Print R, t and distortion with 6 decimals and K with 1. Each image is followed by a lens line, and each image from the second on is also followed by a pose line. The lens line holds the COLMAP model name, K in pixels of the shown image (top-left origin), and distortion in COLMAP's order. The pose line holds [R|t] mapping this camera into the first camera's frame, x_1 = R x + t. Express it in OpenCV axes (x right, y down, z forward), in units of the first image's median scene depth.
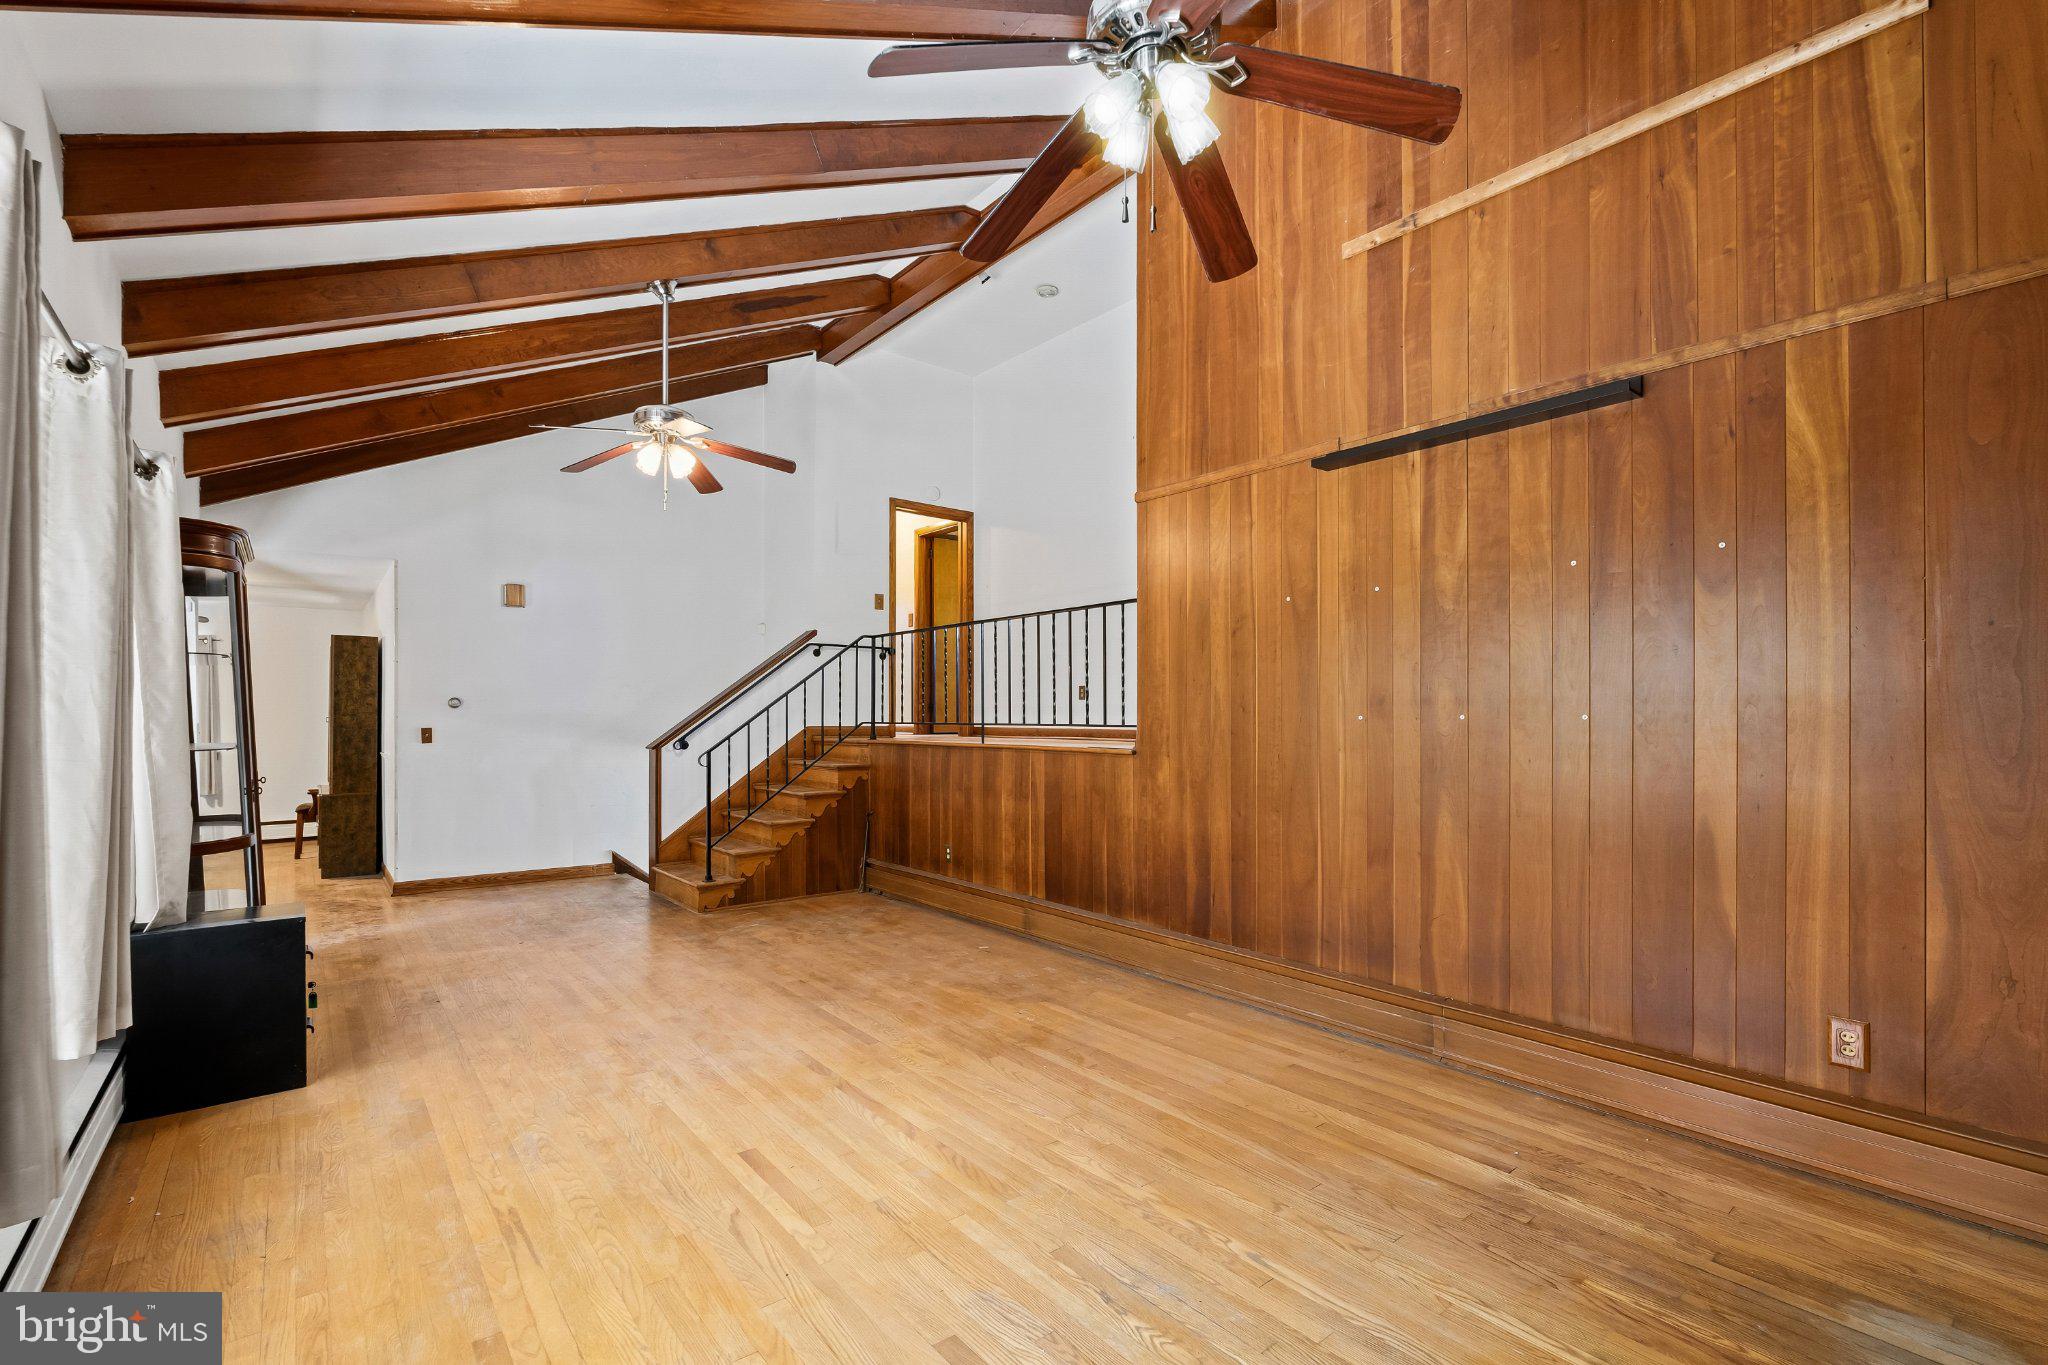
lens RADIAL K [[893.4, 0, 1034.9], [0, 893.4, 719.2], [0, 0, 1]] dist [-0.000955, -0.000058]
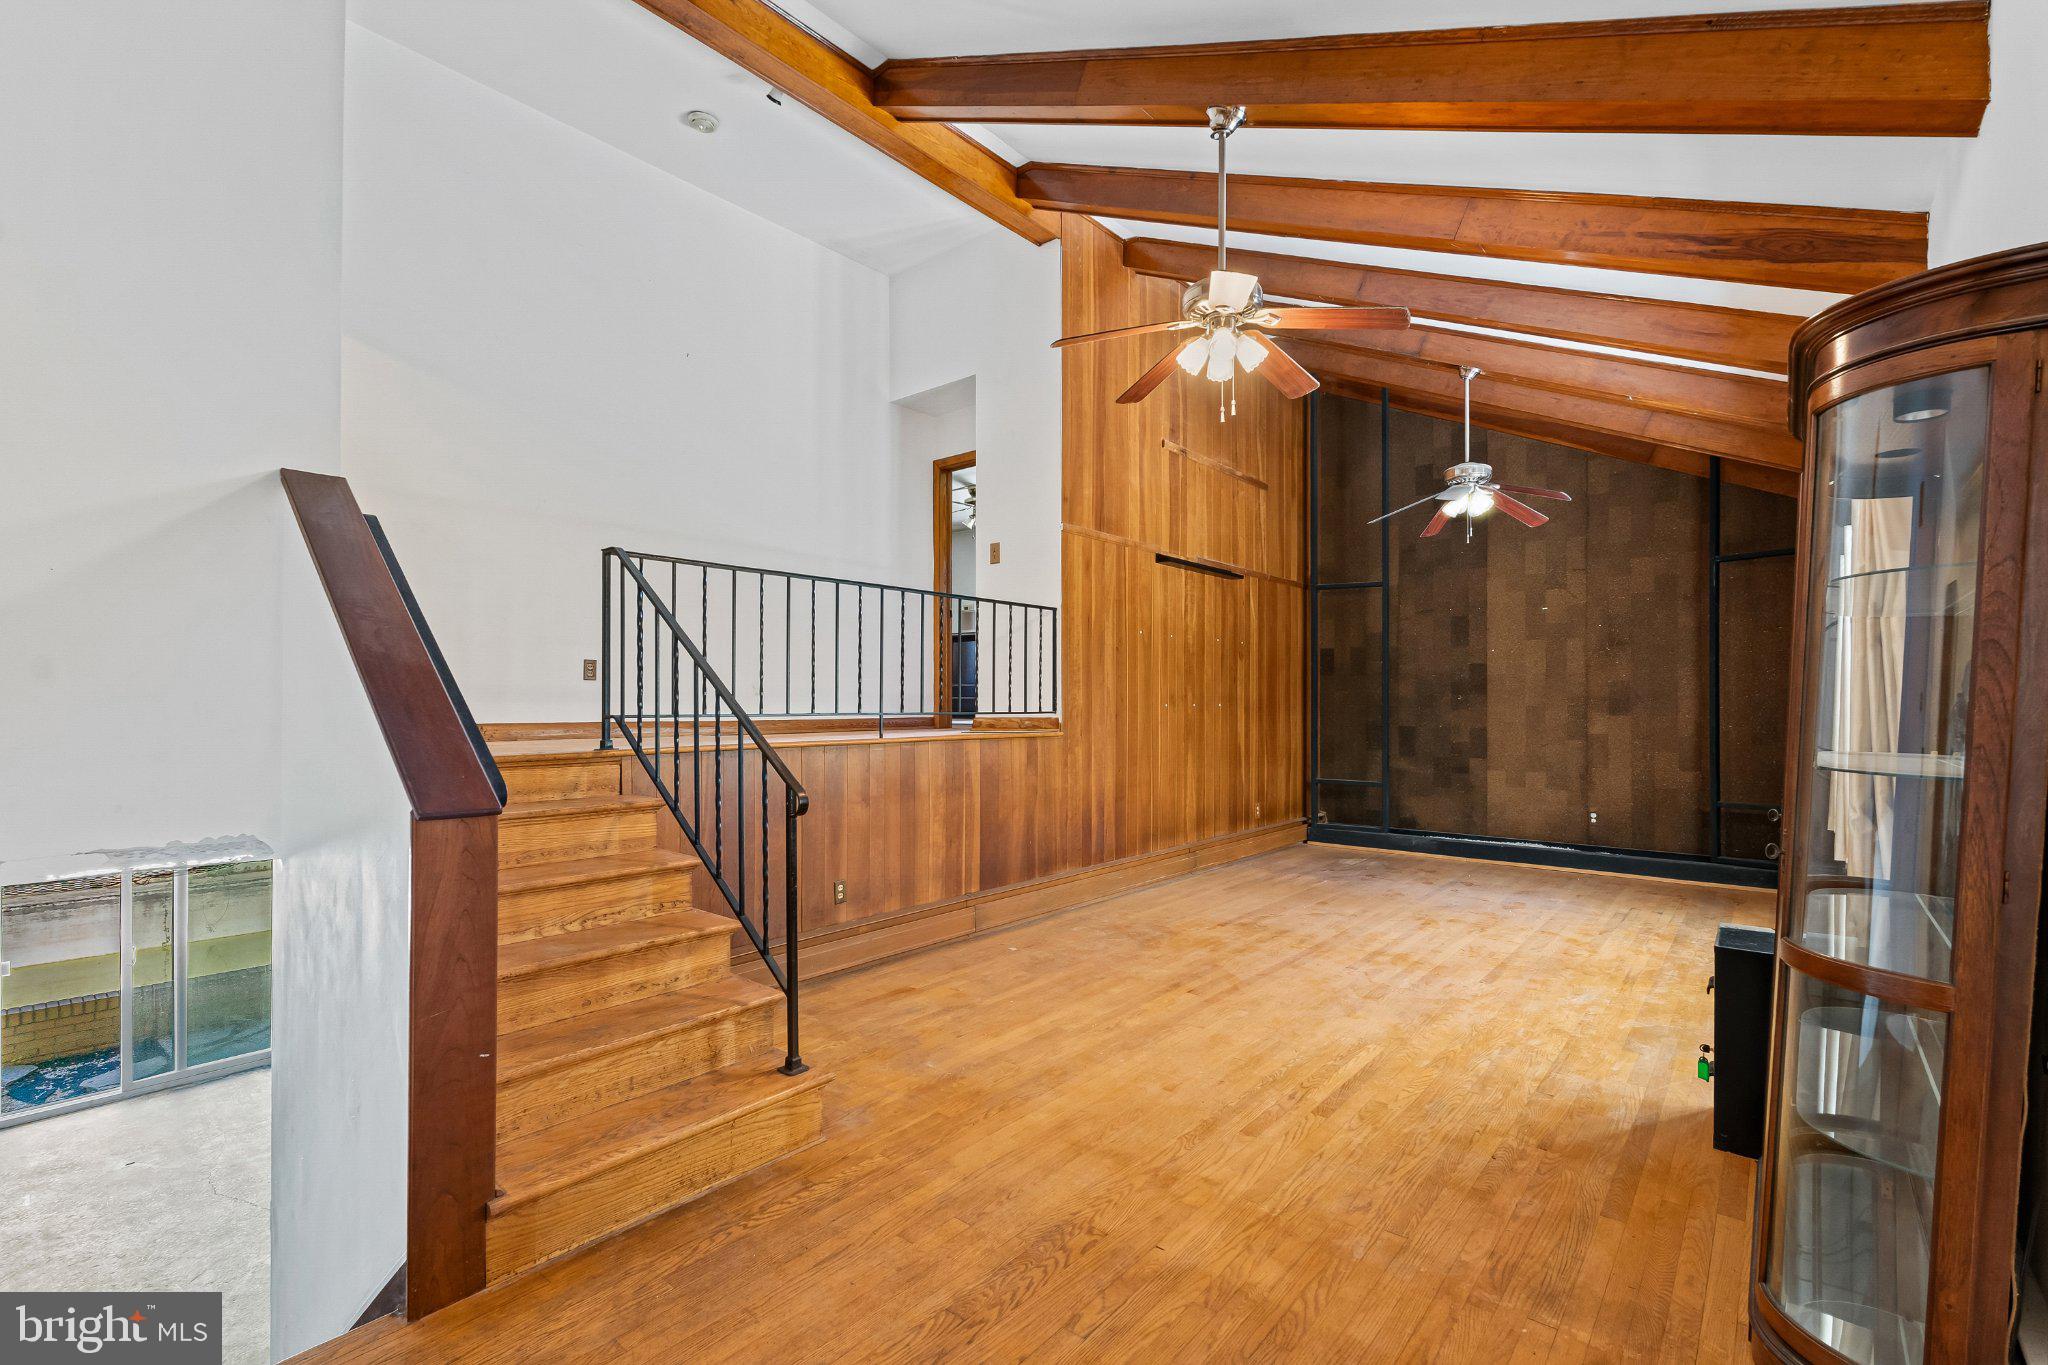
lens RADIAL K [[893.4, 0, 1021.7], [0, 893.4, 700.3], [0, 0, 1]] dist [-0.000955, -0.000058]
pose [[-0.167802, 0.007530, 0.985792, -1.031014], [0.007567, 0.999951, -0.006350, -0.000928], [-0.985792, 0.006394, -0.167851, 1.196443]]
